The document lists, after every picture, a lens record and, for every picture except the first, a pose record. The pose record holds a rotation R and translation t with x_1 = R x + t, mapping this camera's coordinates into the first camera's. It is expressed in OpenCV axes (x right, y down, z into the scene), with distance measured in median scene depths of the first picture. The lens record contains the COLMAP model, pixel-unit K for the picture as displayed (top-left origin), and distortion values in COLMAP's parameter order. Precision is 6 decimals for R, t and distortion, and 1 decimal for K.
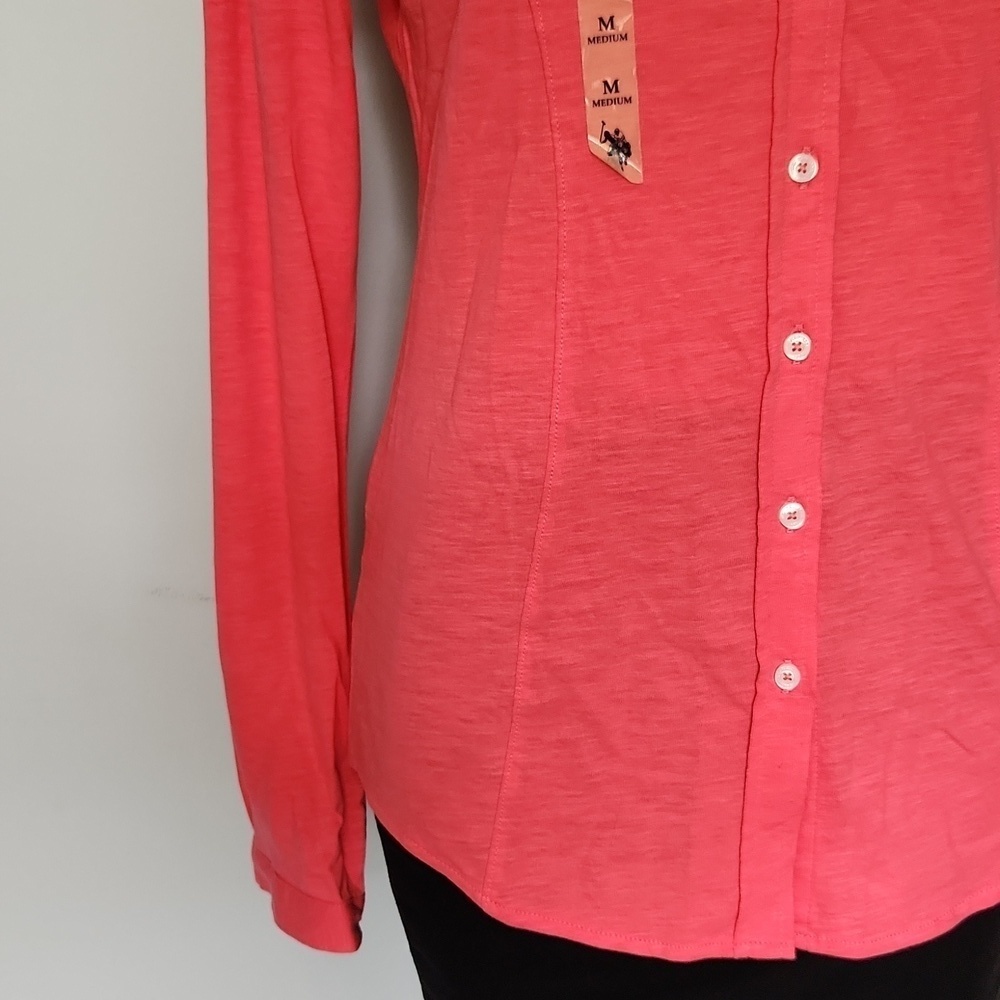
lens RADIAL K [[1403.1, 0, 493.3], [0, 1403.1, 512.1], [0, 0, 1]] dist [0.075480, -0.127889]
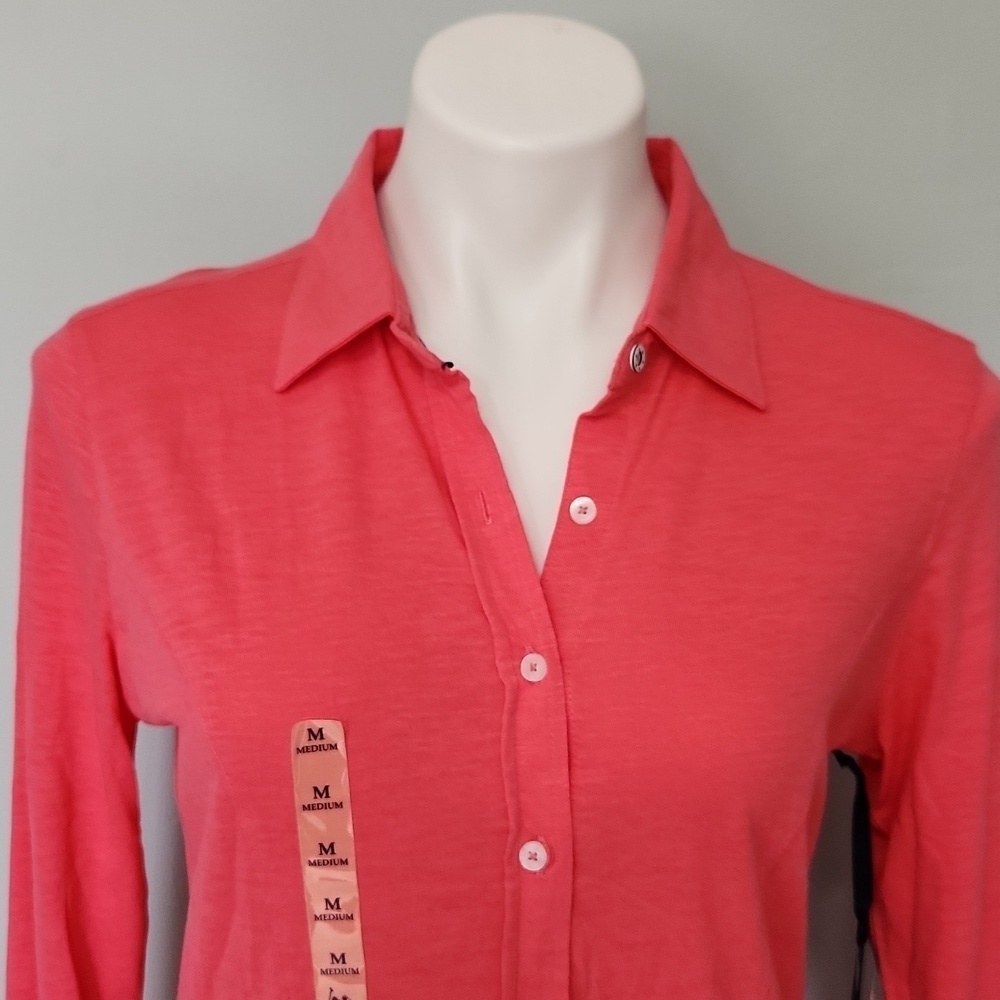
lens RADIAL K [[1403.1, 0, 493.3], [0, 1403.1, 512.1], [0, 0, 1]] dist [0.075480, -0.127889]
pose [[0.998955, 0.041824, -0.018456, 0.180842], [-0.044092, 0.988102, -0.147346, -0.429792], [0.012074, 0.148005, 0.988913, -0.030526]]
